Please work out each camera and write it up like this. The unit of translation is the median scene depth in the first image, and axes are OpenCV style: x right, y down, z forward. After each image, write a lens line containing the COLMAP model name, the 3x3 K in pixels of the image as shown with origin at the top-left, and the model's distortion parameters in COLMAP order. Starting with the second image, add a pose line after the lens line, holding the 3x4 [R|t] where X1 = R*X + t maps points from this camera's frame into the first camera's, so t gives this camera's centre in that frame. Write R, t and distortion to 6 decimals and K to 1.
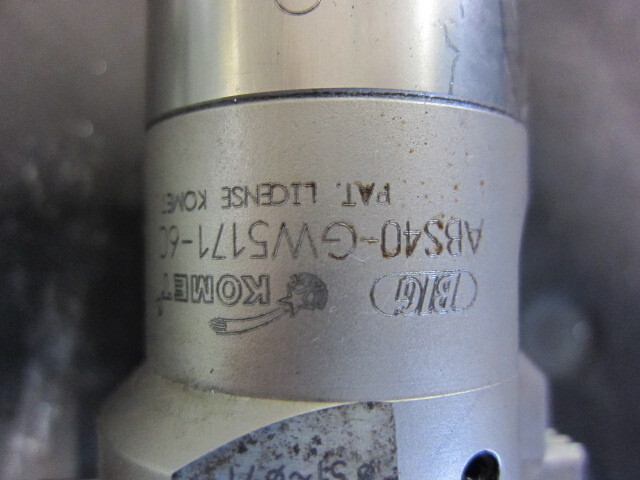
lens RADIAL K [[495.3, 0, 319.7], [0, 495.3, 248.2], [0, 0, 1]] dist [-0.041801, -0.000913]
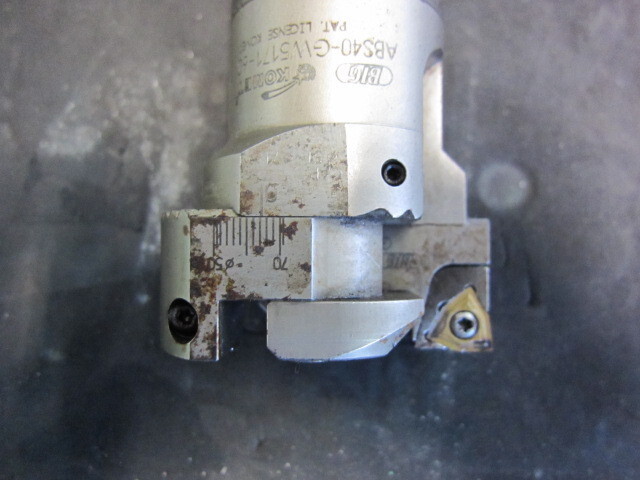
lens RADIAL K [[495.3, 0, 319.7], [0, 495.3, 248.2], [0, 0, 1]] dist [-0.041801, -0.000913]
pose [[0.991716, 0.018725, -0.127077, 0.309861], [-0.022639, 0.999311, -0.029425, 0.887930], [0.126438, 0.032058, 0.991456, -1.042664]]
